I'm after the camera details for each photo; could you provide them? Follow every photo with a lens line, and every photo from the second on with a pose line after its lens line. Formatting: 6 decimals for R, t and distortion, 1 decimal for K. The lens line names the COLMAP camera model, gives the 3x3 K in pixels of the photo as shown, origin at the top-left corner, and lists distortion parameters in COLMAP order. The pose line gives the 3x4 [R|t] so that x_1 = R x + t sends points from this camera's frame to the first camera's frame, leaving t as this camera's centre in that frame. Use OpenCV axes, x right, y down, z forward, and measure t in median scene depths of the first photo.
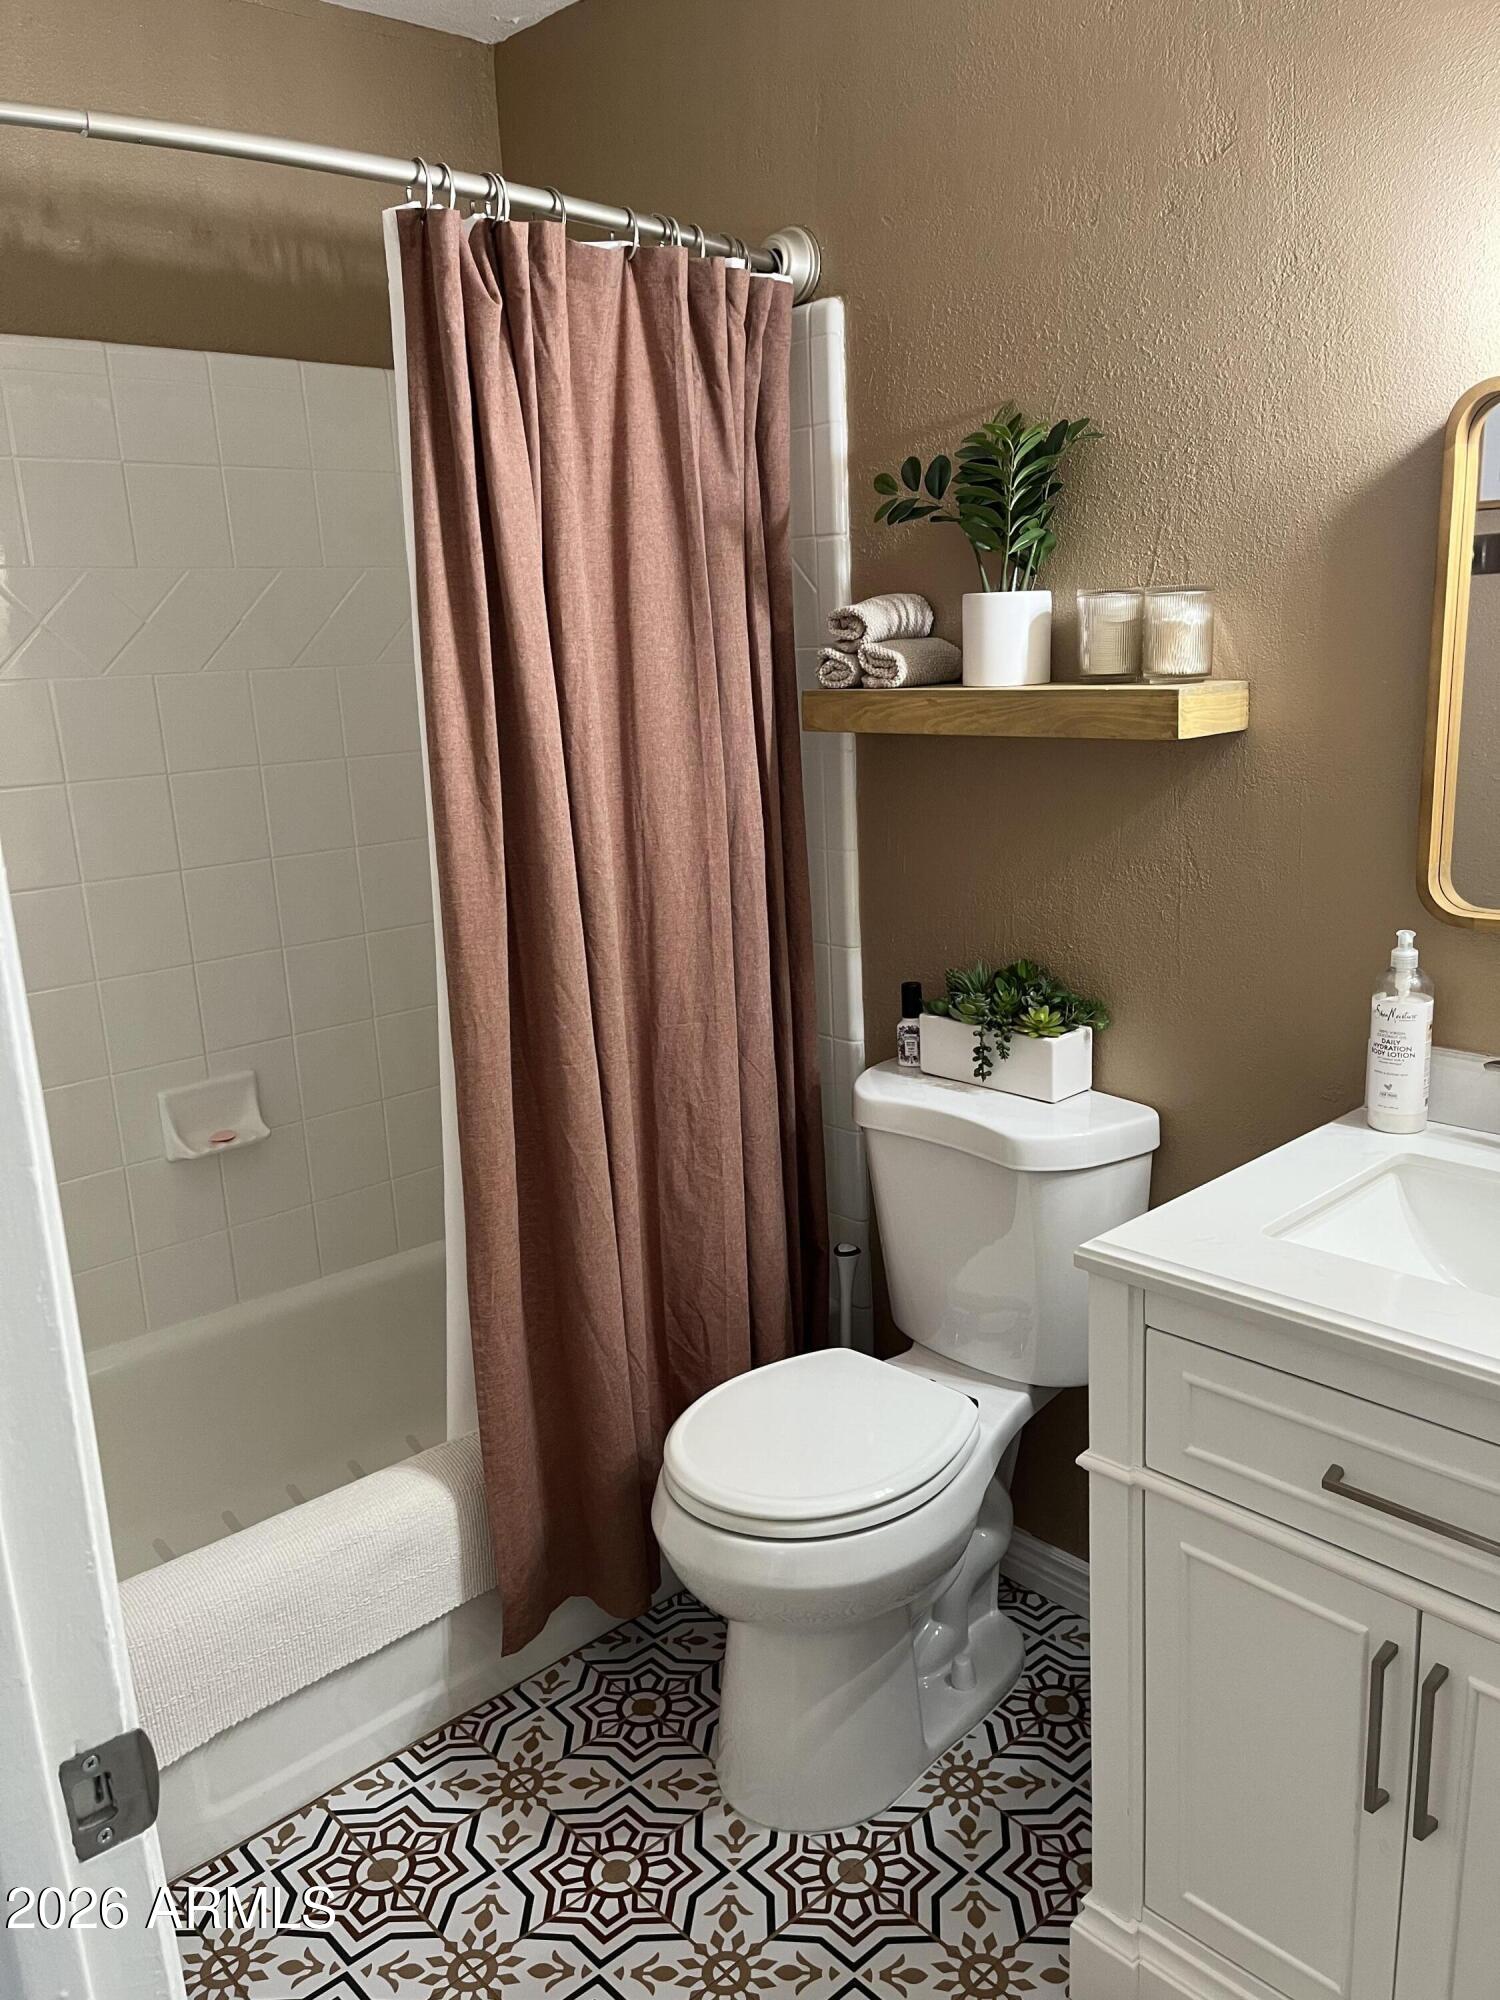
lens RADIAL K [[1506.0, 0, 753.0], [0, 1506.0, 1003.7], [0, 0, 1]] dist [0.067014, -0.080246]
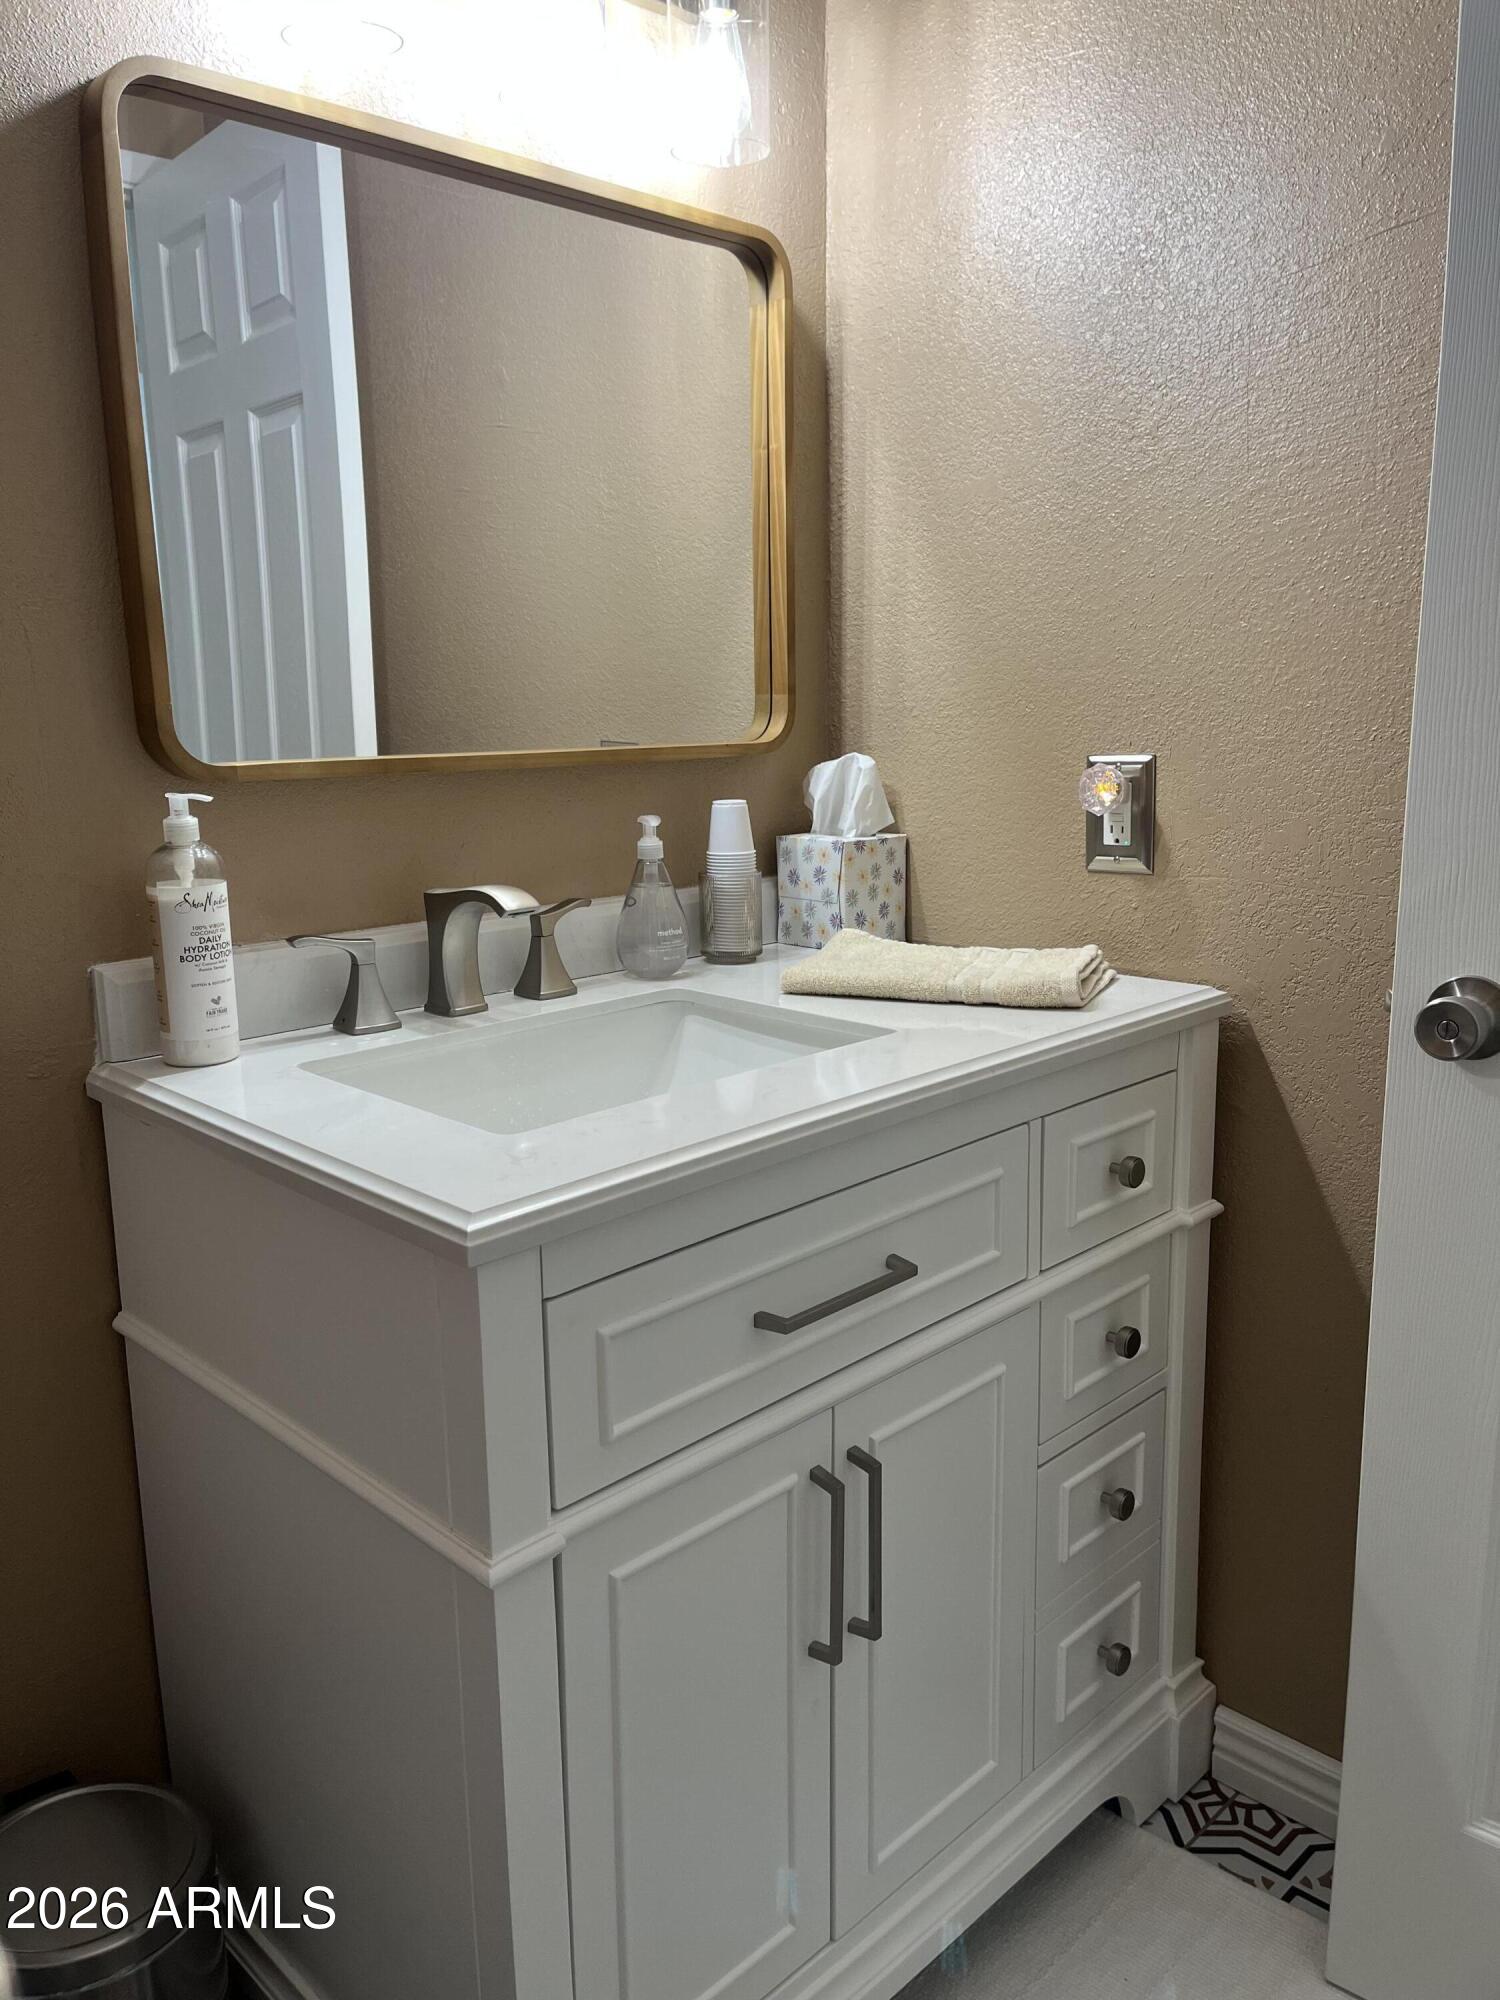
lens RADIAL K [[1506.0, 0, 761.2], [0, 1506.0, 1007.2], [0, 0, 1]] dist [0.067014, -0.080246]
pose [[-0.042312, -0.158784, 0.986406, -0.281867], [0.251994, 0.953675, 0.164324, 0.002600], [-0.966803, 0.255521, -0.000339, 0.644251]]
